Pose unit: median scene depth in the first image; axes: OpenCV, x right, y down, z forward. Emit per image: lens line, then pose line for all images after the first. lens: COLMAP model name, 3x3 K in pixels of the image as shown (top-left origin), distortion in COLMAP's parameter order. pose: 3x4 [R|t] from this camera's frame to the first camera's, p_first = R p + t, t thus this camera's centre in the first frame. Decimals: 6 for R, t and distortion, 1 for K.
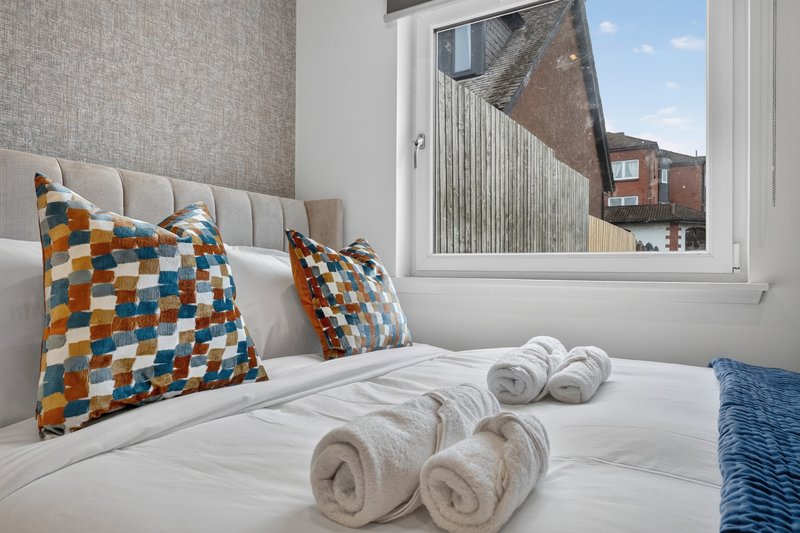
lens RADIAL K [[502.9, 0, 400.0], [0, 502.9, 266.5], [0, 0, 1]] dist [-0.004330, -0.003316]
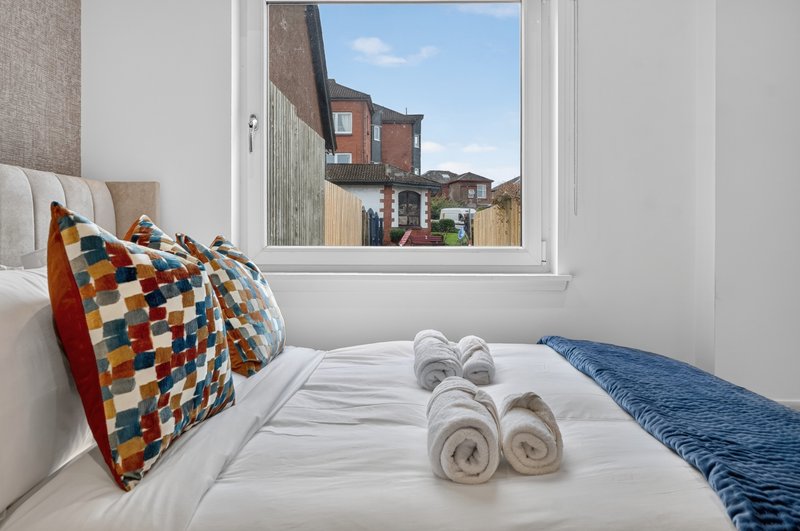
lens RADIAL K [[626.0, 0, 398.9], [0, 626.0, 234.0], [0, 0, 1]] dist [0.002621, -0.001485]
pose [[0.862481, -0.005142, 0.506063, -0.482337], [0.002340, 0.999978, 0.006172, -0.085245], [-0.506083, -0.004139, 0.862475, -0.175299]]
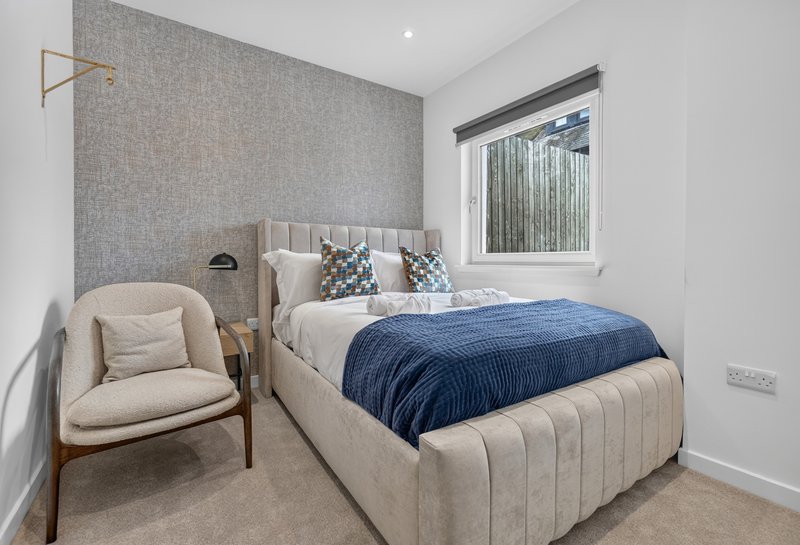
lens RADIAL K [[357.8, 0, 398.7], [0, 357.8, 263.1], [0, 0, 1]] dist [0.000619, 0.000022]
pose [[0.900874, -0.003466, -0.434068, 0.639963], [0.007250, 0.999949, 0.007063, 0.001972], [0.434021, -0.009510, 0.900853, -0.770780]]
